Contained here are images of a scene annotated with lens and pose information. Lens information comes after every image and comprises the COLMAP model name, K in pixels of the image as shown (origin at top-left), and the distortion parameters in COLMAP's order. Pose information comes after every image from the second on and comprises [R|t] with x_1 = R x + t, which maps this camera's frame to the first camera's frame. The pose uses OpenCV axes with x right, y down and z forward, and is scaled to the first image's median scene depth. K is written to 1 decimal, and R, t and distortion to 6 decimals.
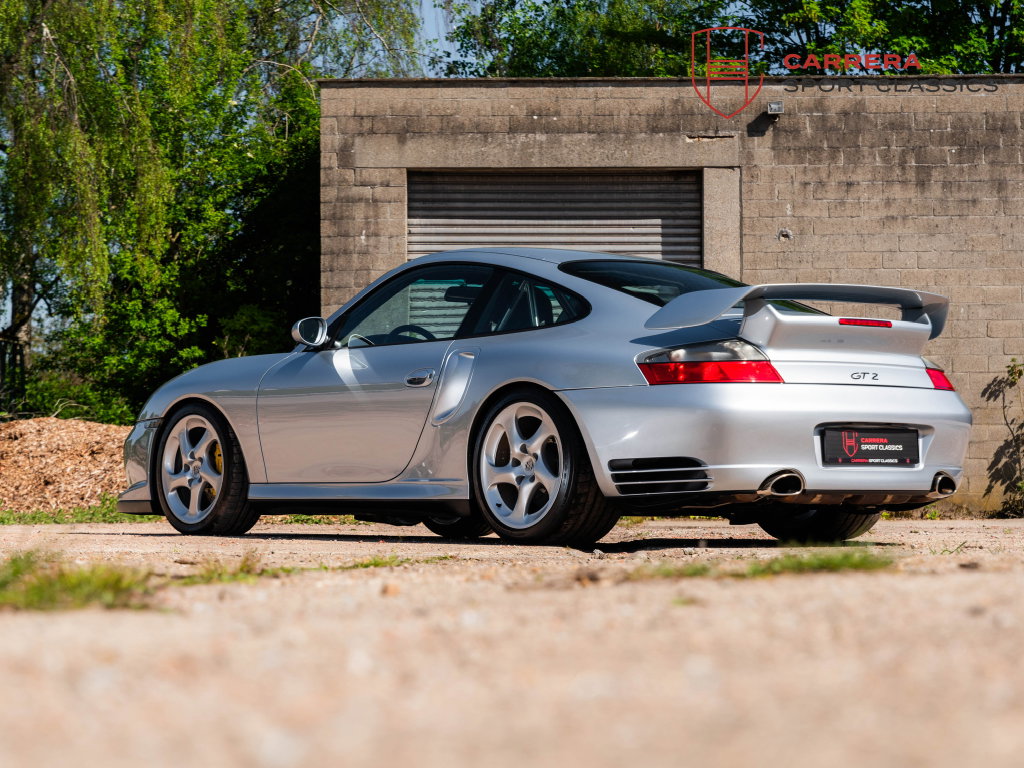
lens RADIAL K [[2737.3, 0, 514.8], [0, 2737.3, 390.8], [0, 0, 1]] dist [0.048617, 0.000000]
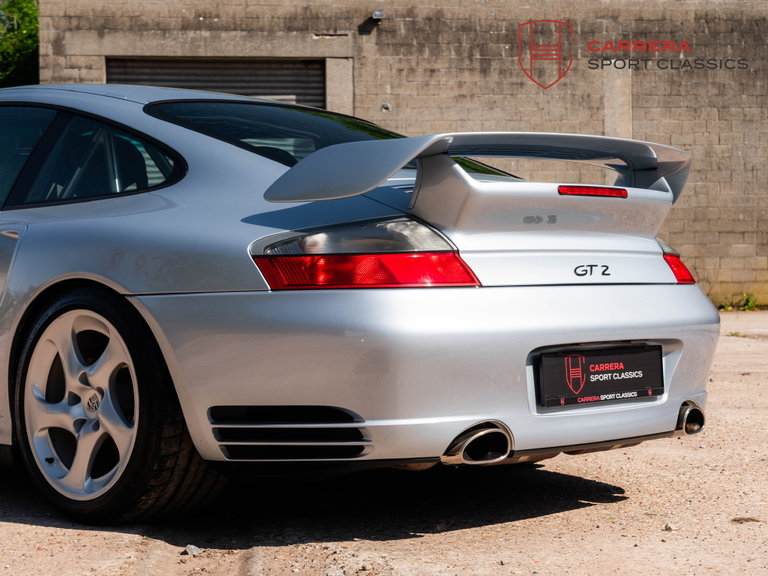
lens RADIAL K [[2003.2, 0, 391.1], [0, 2003.2, 285.5], [0, 0, 1]] dist [0.105650, 0.000000]
pose [[0.994893, -0.003271, 0.100885, 0.028100], [0.000061, 0.999494, 0.031810, -0.017036], [-0.100938, -0.031642, 0.994389, 0.503047]]
